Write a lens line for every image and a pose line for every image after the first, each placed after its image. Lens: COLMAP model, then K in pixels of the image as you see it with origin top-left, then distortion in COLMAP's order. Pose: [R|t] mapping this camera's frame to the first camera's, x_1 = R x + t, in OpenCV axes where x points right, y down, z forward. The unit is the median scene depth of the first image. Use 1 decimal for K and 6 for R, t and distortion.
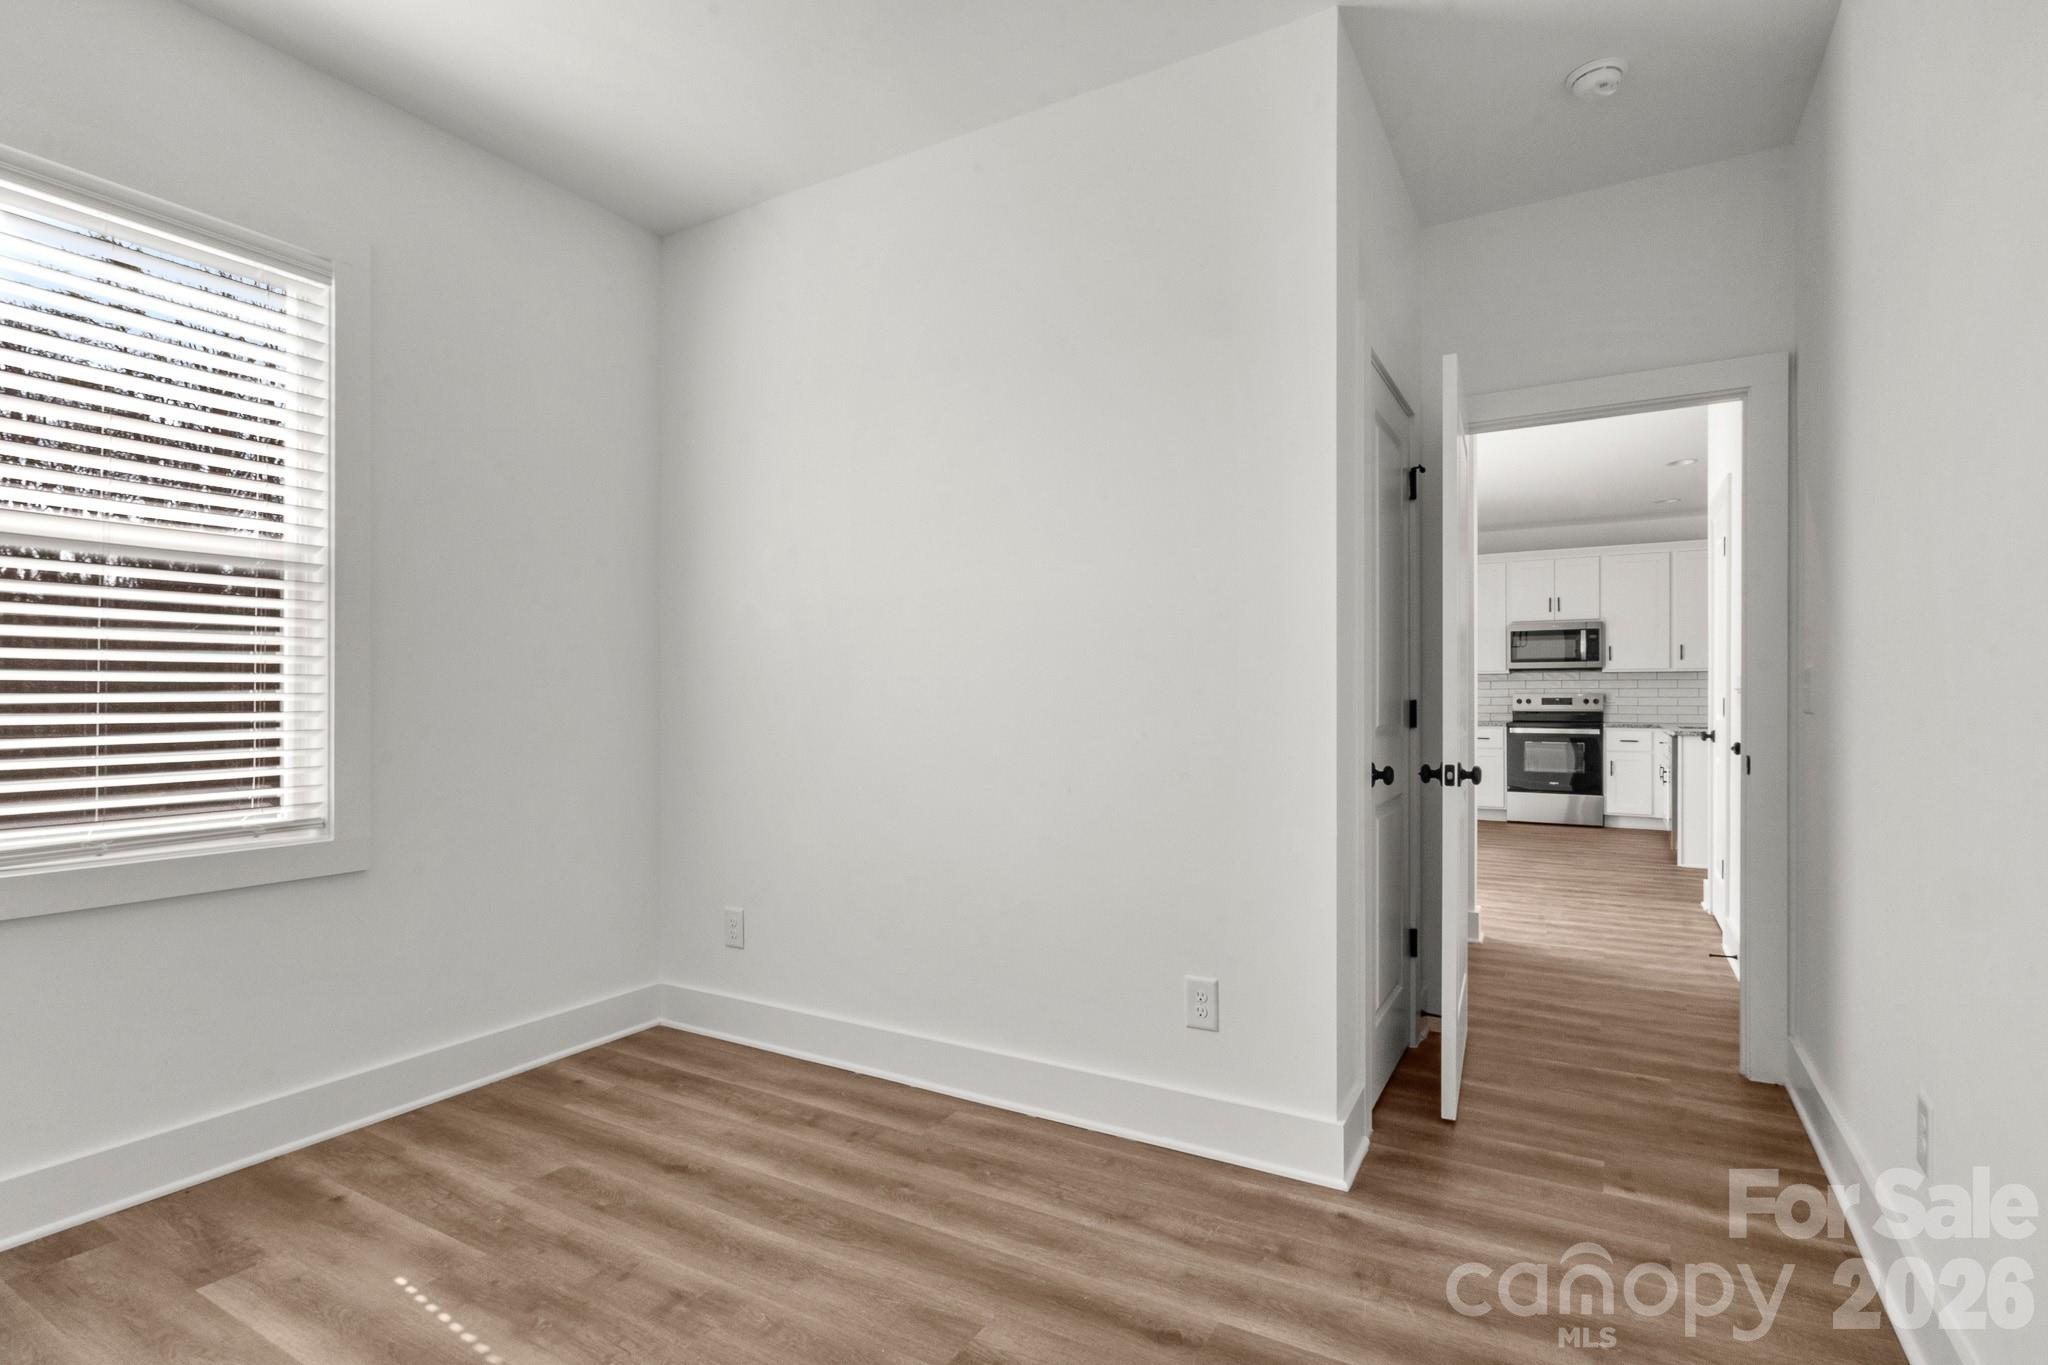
lens RADIAL K [[987.8, 0, 1017.9], [0, 987.8, 696.5], [0, 0, 1]] dist [0.002792, 0.000901]
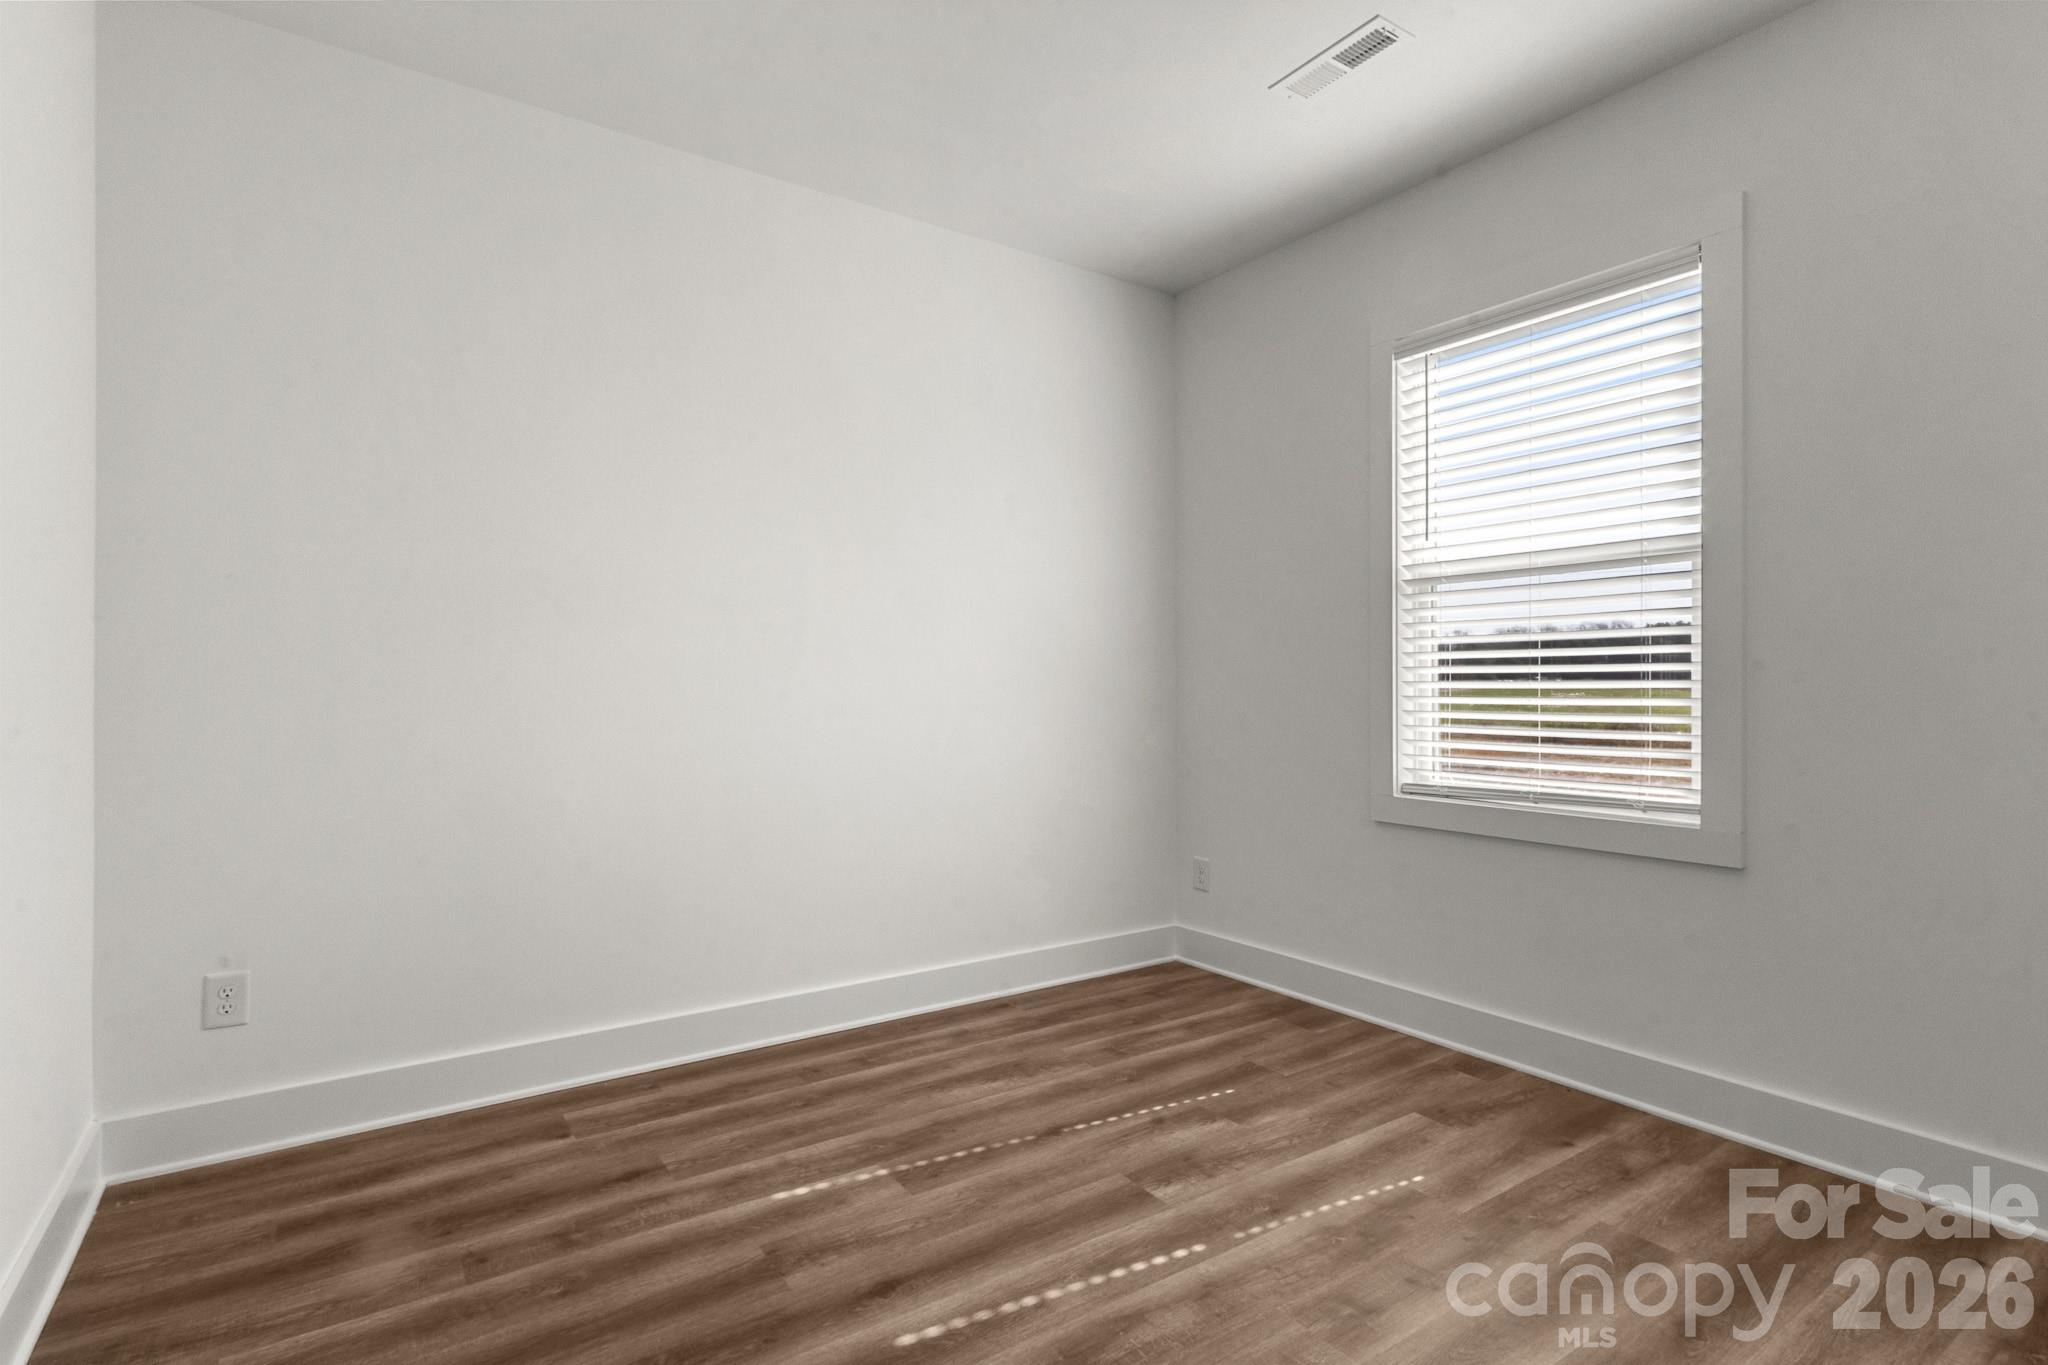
lens RADIAL K [[987.8, 0, 1037.0], [0, 987.8, 681.5], [0, 0, 1]] dist [0.002792, 0.000901]
pose [[-0.411156, -0.008398, -0.911526, 0.582548], [0.004561, 0.999926, -0.011270, 0.008225], [0.911553, -0.008791, -0.411088, 0.973204]]
